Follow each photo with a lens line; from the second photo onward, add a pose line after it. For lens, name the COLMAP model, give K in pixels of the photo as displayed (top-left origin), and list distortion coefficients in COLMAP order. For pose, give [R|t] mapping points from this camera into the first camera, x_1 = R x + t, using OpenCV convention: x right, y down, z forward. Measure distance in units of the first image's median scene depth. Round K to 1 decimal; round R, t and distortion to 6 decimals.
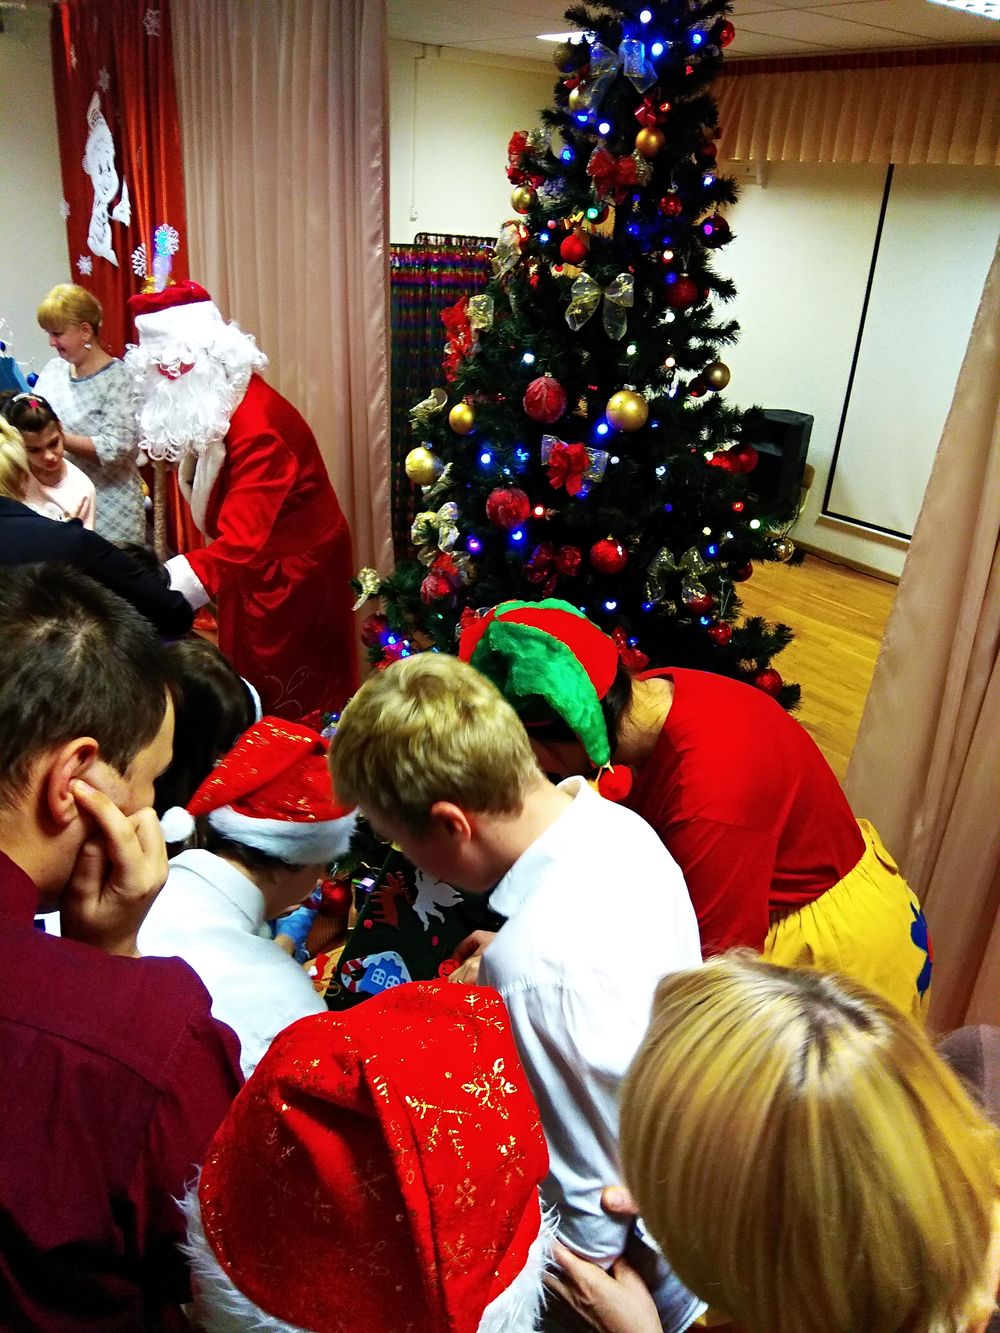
lens RADIAL K [[991.2, 0, 500.0], [0, 991.2, 666.5], [0, 0, 1]] dist [0.002367, -0.062892]
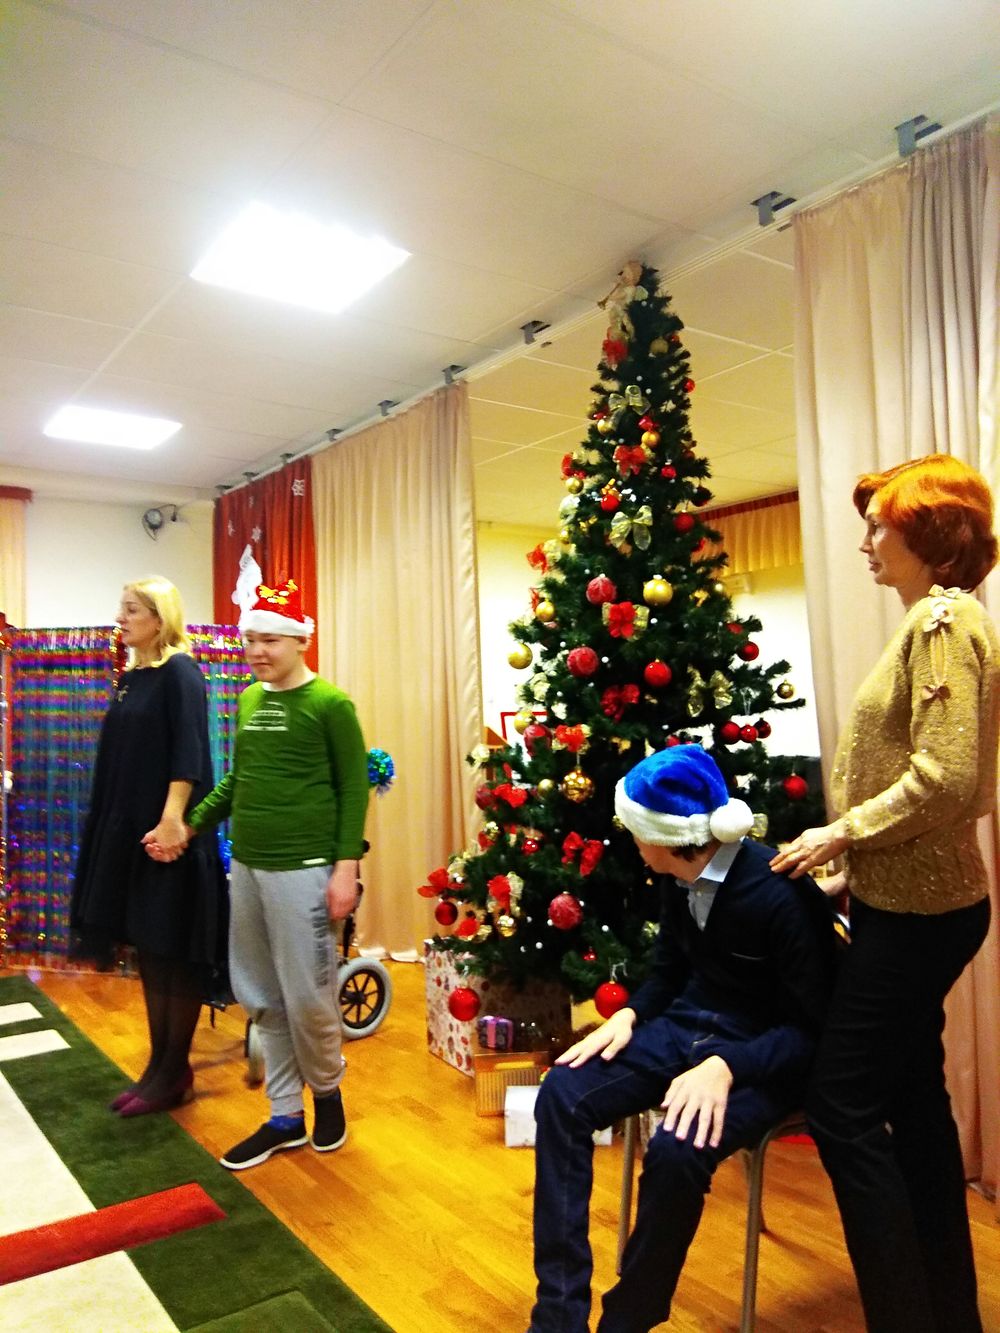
lens RADIAL K [[991.2, 0, 500.0], [0, 991.2, 666.5], [0, 0, 1]] dist [0.002367, -0.062892]
pose [[0.997031, -0.071532, -0.028510, -0.069975], [0.048790, 0.873261, -0.484804, 0.530991], [0.059576, 0.481974, 0.874158, -0.242356]]
